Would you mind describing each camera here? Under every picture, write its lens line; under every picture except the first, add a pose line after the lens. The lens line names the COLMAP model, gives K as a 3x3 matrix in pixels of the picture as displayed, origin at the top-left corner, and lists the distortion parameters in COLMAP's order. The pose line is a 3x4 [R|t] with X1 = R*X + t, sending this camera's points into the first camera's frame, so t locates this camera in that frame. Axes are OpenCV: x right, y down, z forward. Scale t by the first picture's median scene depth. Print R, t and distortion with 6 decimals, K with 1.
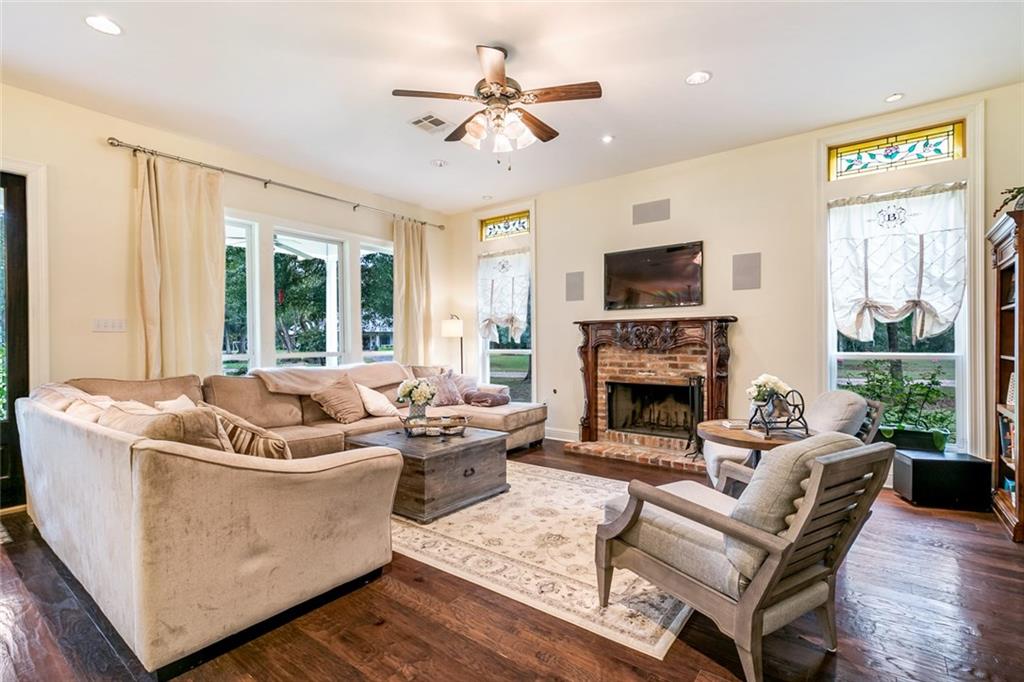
lens RADIAL K [[472.3, 0, 516.7], [0, 472.3, 343.9], [0, 0, 1]] dist [0.000003, -0.000249]
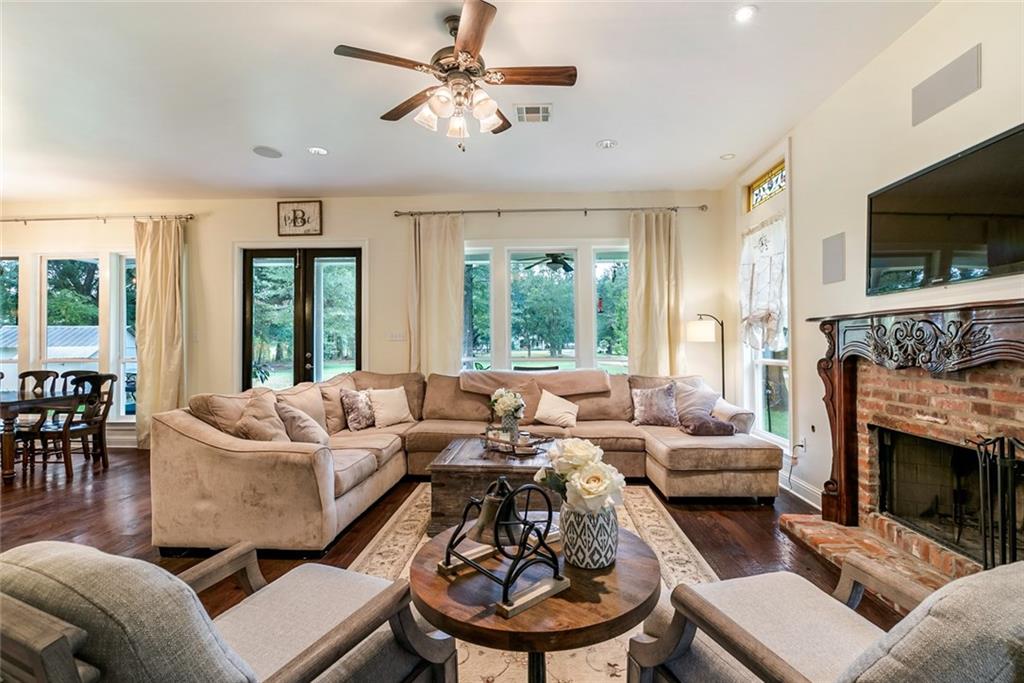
lens RADIAL K [[472.3, 0, 519.8], [0, 472.3, 339.0], [0, 0, 1]] dist [0.000003, -0.000249]
pose [[0.554713, -0.005110, -0.832026, 0.428204], [-0.004380, 0.999949, -0.009061, -0.013088], [0.832030, 0.008671, 0.554662, 0.351563]]
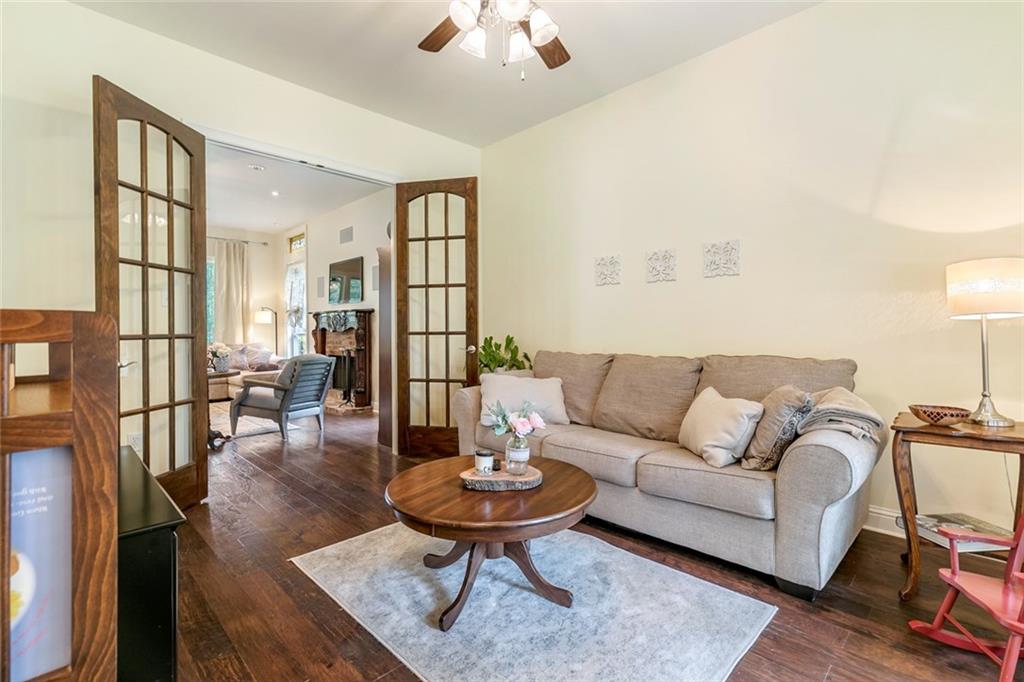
lens RADIAL K [[472.3, 0, 517.5], [0, 472.3, 332.6], [0, 0, 1]] dist [0.000003, -0.000249]
pose [[0.988237, 0.001854, -0.152922, 0.971806], [-0.001516, 0.999996, 0.002323, 0.009630], [0.152926, -0.002064, 0.988236, -0.314027]]
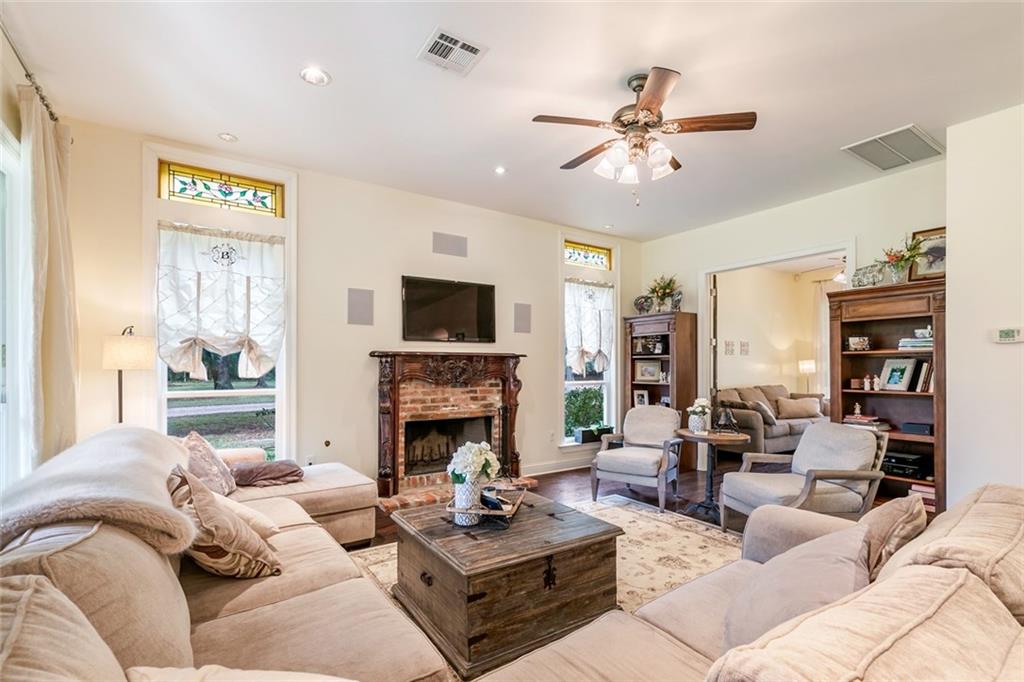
lens RADIAL K [[472.3, 0, 537.9], [0, 472.3, 366.2], [0, 0, 1]] dist [0.000003, -0.000249]
pose [[0.306187, 0.004784, 0.951959, -0.576440], [0.002624, 0.999979, -0.005869, -0.017473], [-0.951968, 0.004295, 0.306168, 0.502039]]
